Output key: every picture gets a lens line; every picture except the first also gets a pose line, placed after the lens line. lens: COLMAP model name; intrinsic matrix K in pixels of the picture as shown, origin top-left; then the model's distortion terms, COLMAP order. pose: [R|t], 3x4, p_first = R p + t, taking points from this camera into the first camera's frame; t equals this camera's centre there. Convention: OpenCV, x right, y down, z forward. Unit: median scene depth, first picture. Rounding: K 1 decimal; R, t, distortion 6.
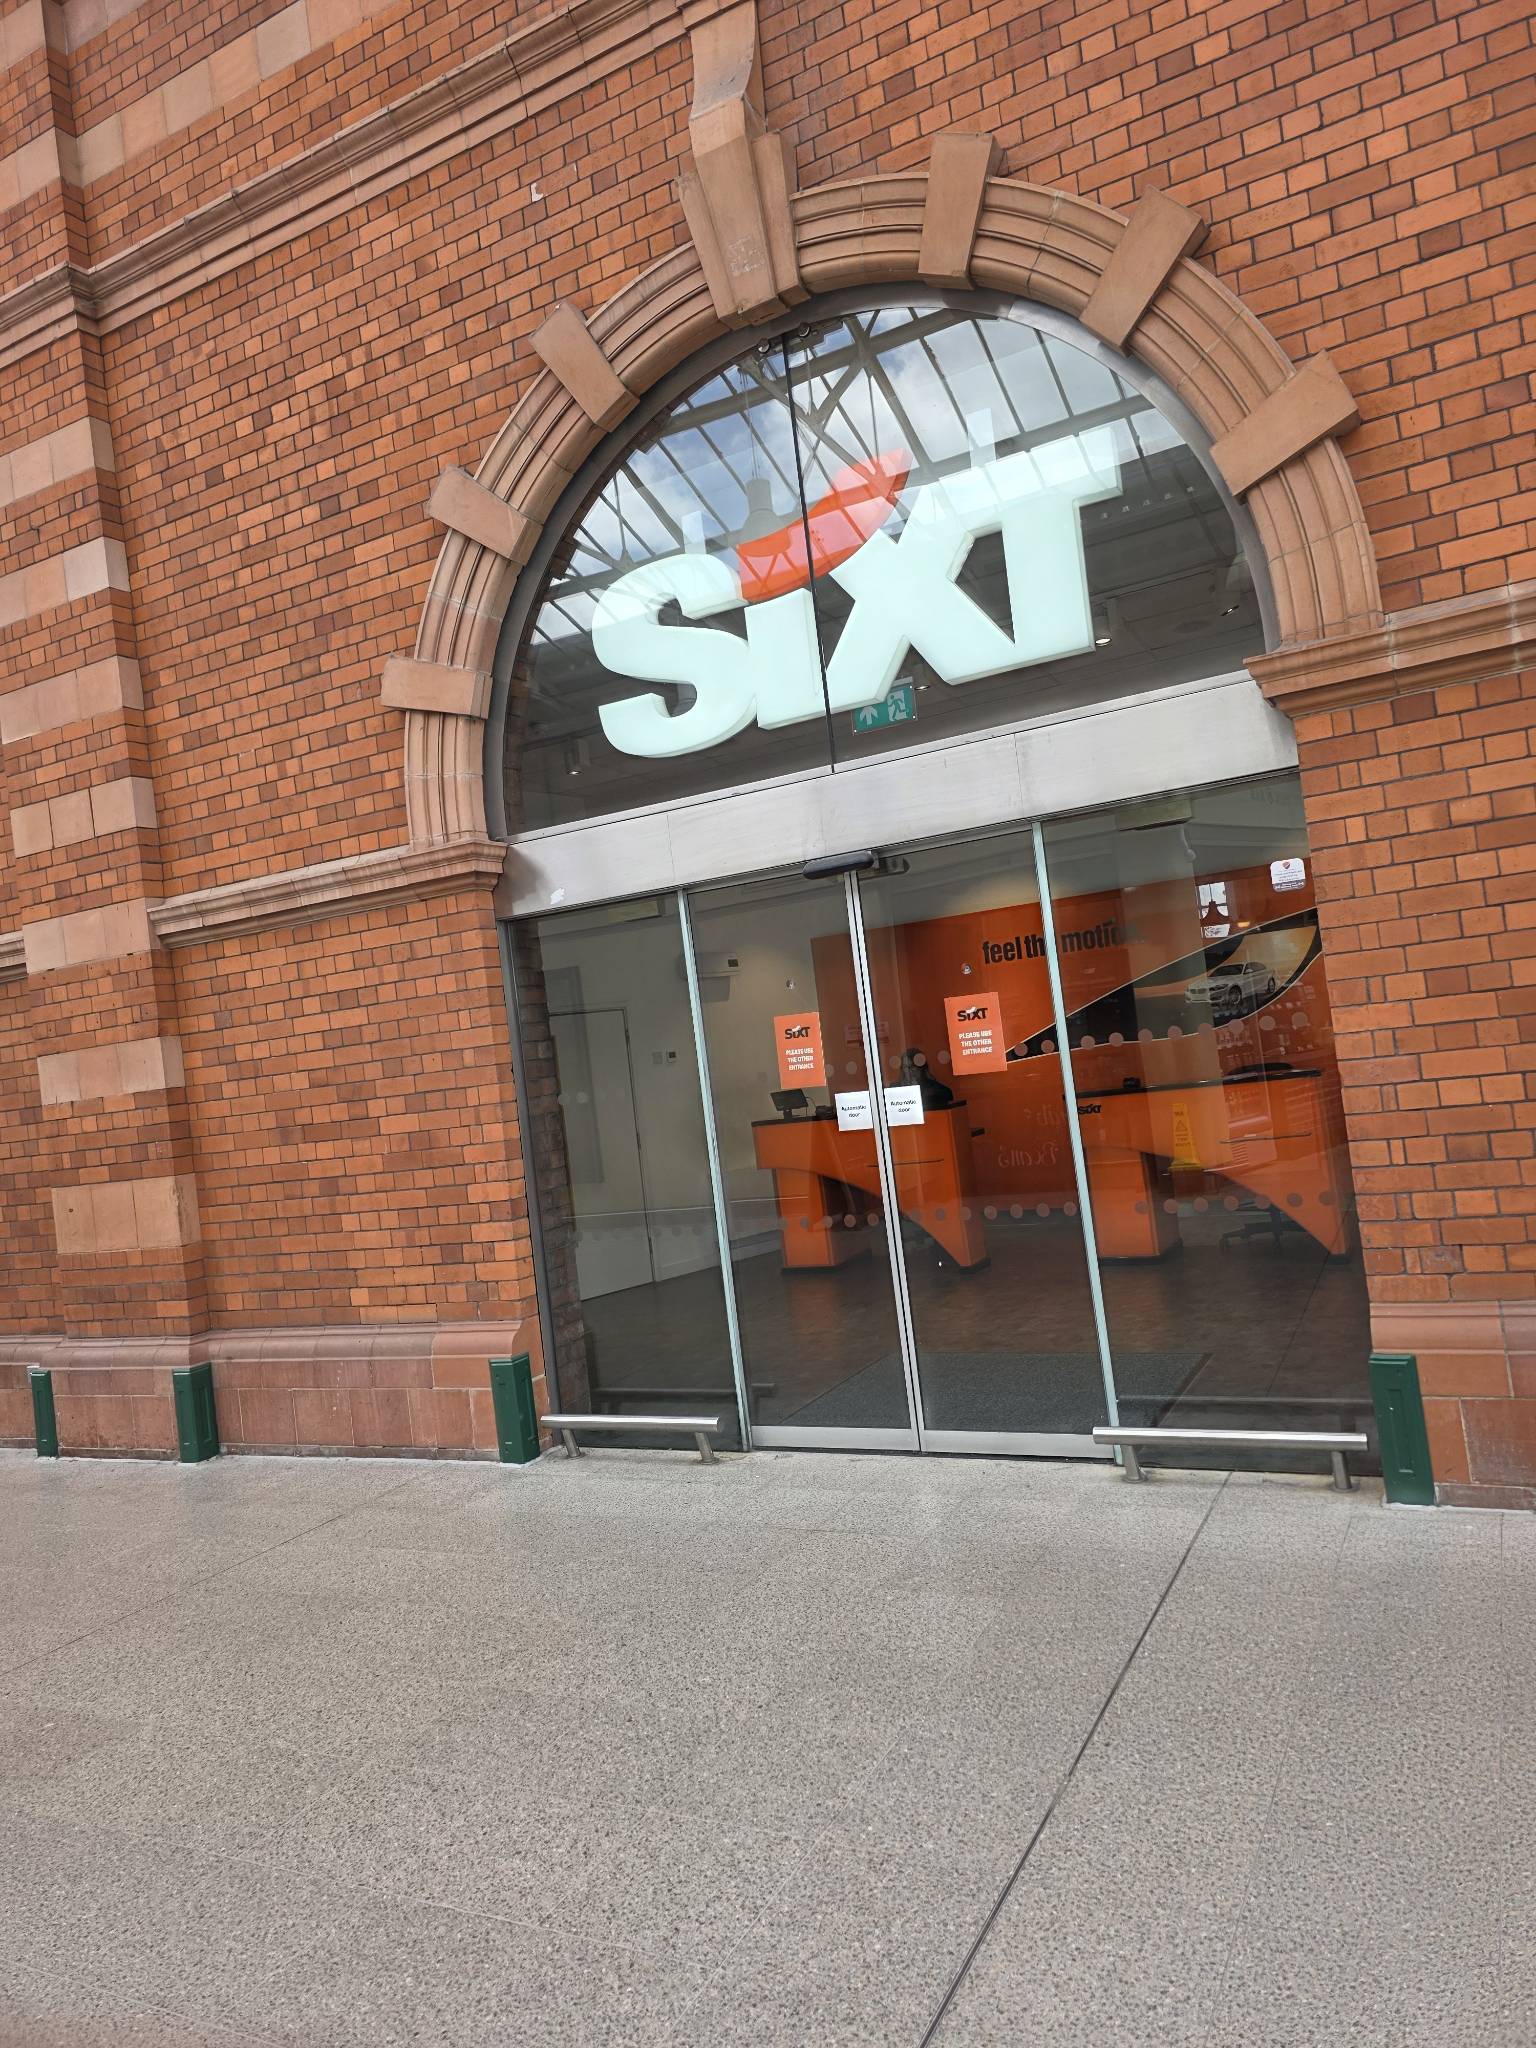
lens RADIAL K [[1398.1, 0, 787.9], [0, 1398.1, 1012.9], [0, 0, 1]] dist [0.037839, -0.028661]
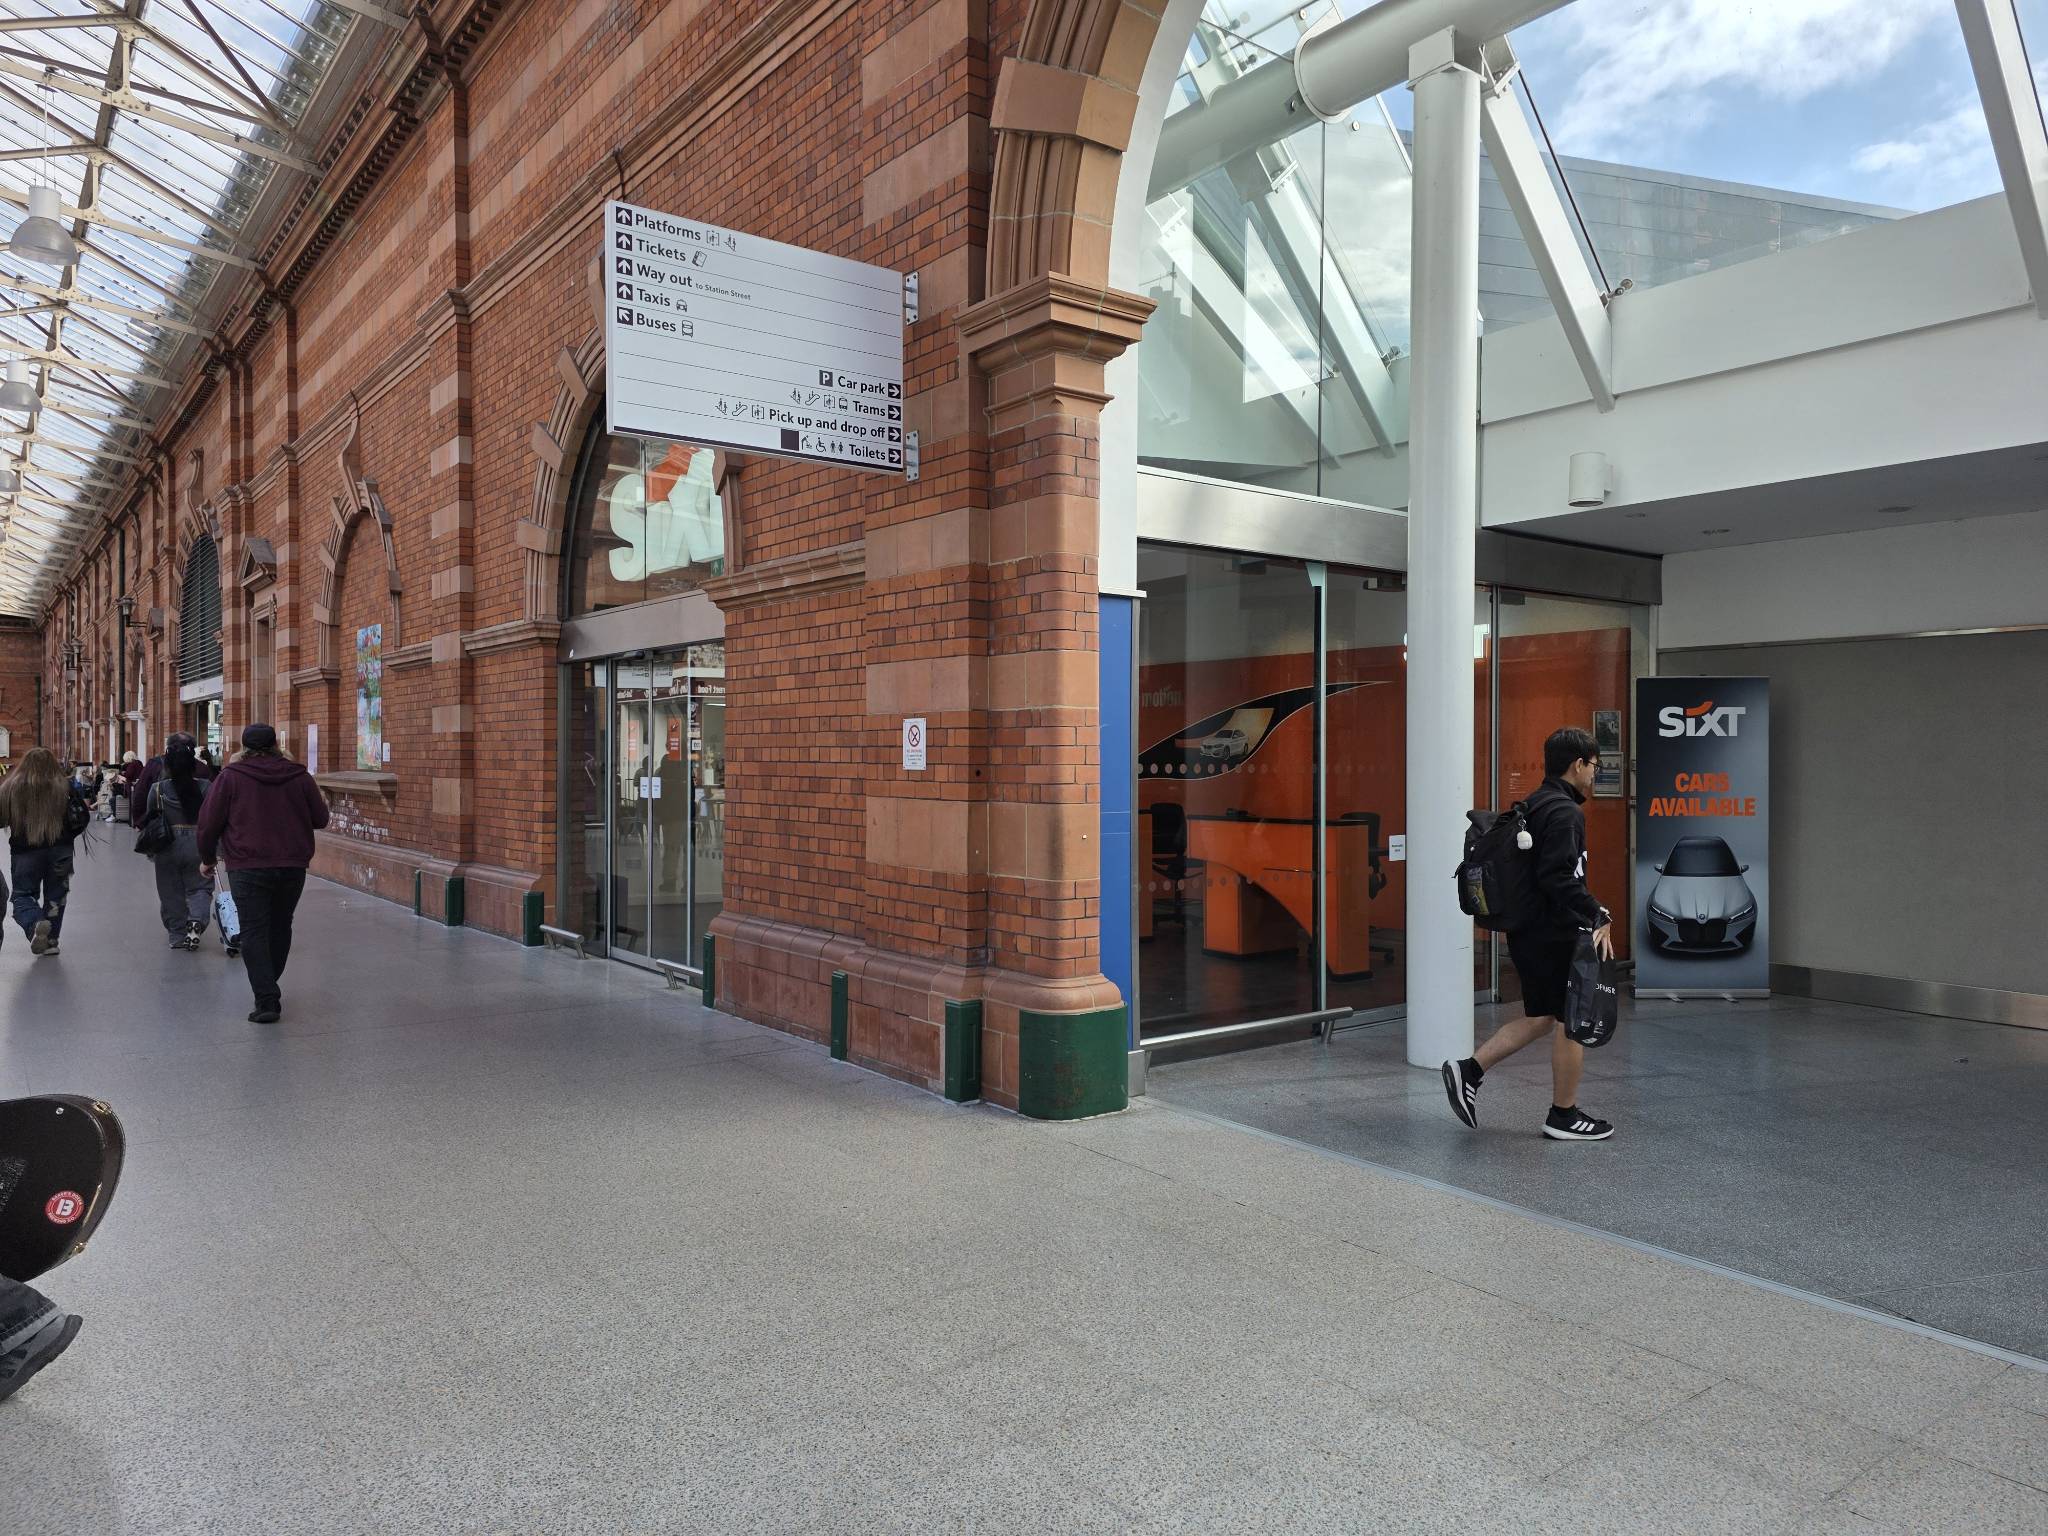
lens RADIAL K [[1398.1, 0, 1043.1], [0, 1398.1, 771.7], [0, 0, 1]] dist [0.037839, -0.028661]
pose [[0.903440, 0.126369, -0.409667, 1.188172], [-0.100974, 0.991409, 0.083140, -0.147030], [0.416653, -0.033747, 0.908439, -0.445420]]
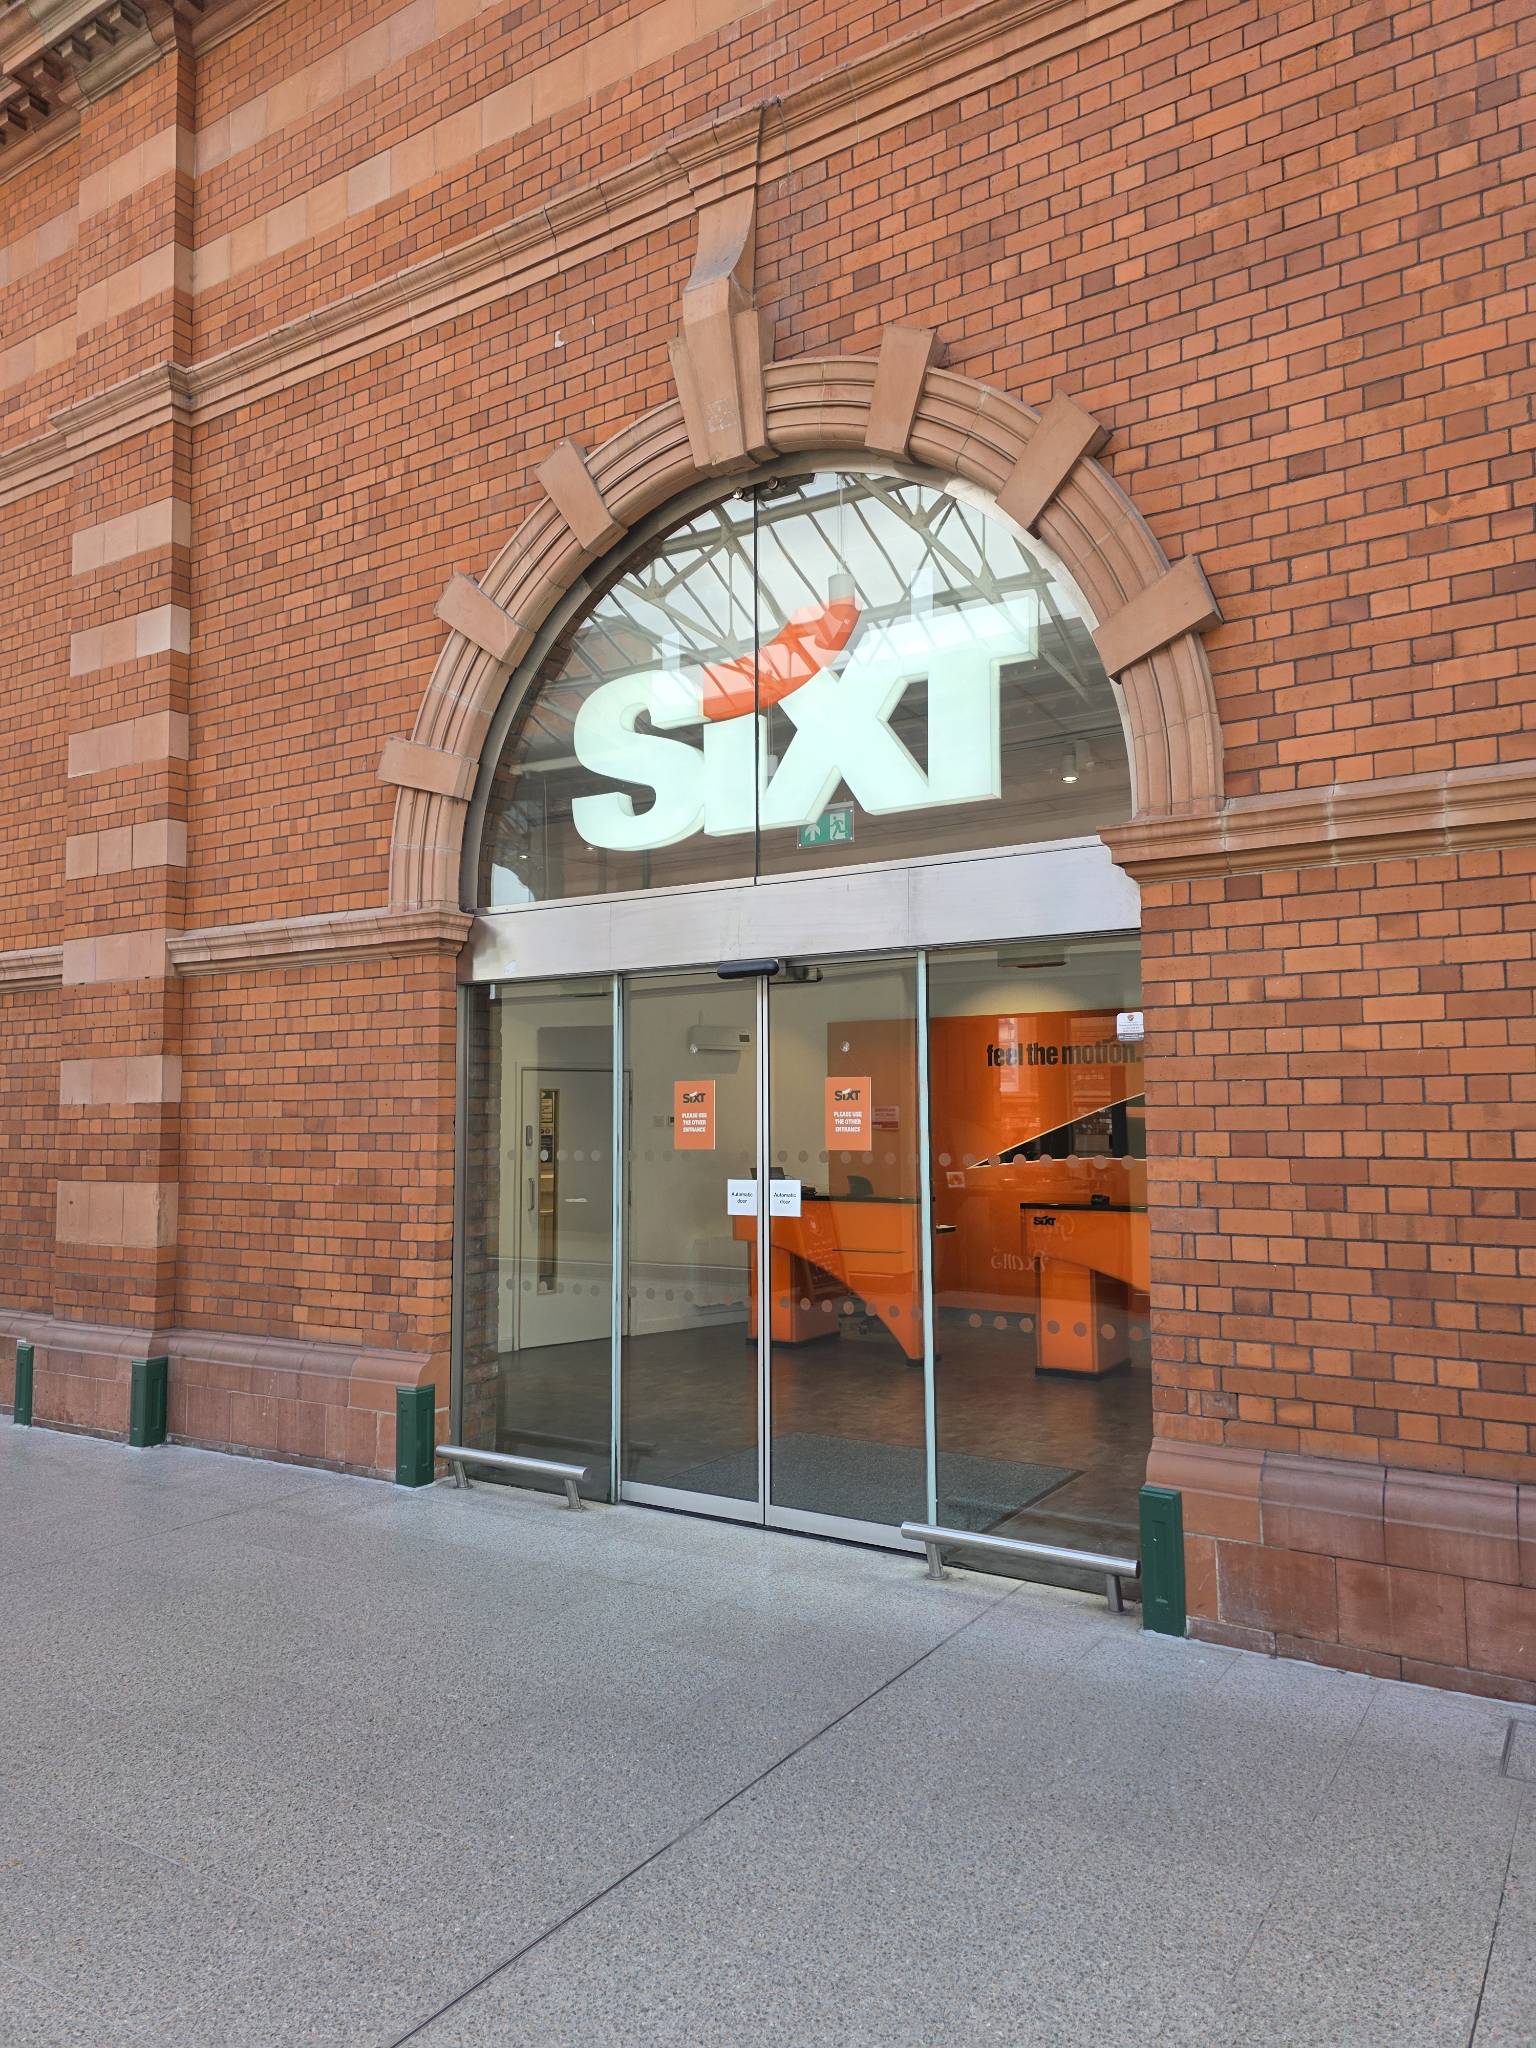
lens RADIAL K [[1398.1, 0, 781.9], [0, 1398.1, 1029.1], [0, 0, 1]] dist [0.037839, -0.028661]
pose [[0.990605, 0.107768, -0.084189, 0.140936], [-0.110609, 0.993416, -0.029833, -0.027295], [0.080420, 0.038865, 0.996003, -0.065628]]
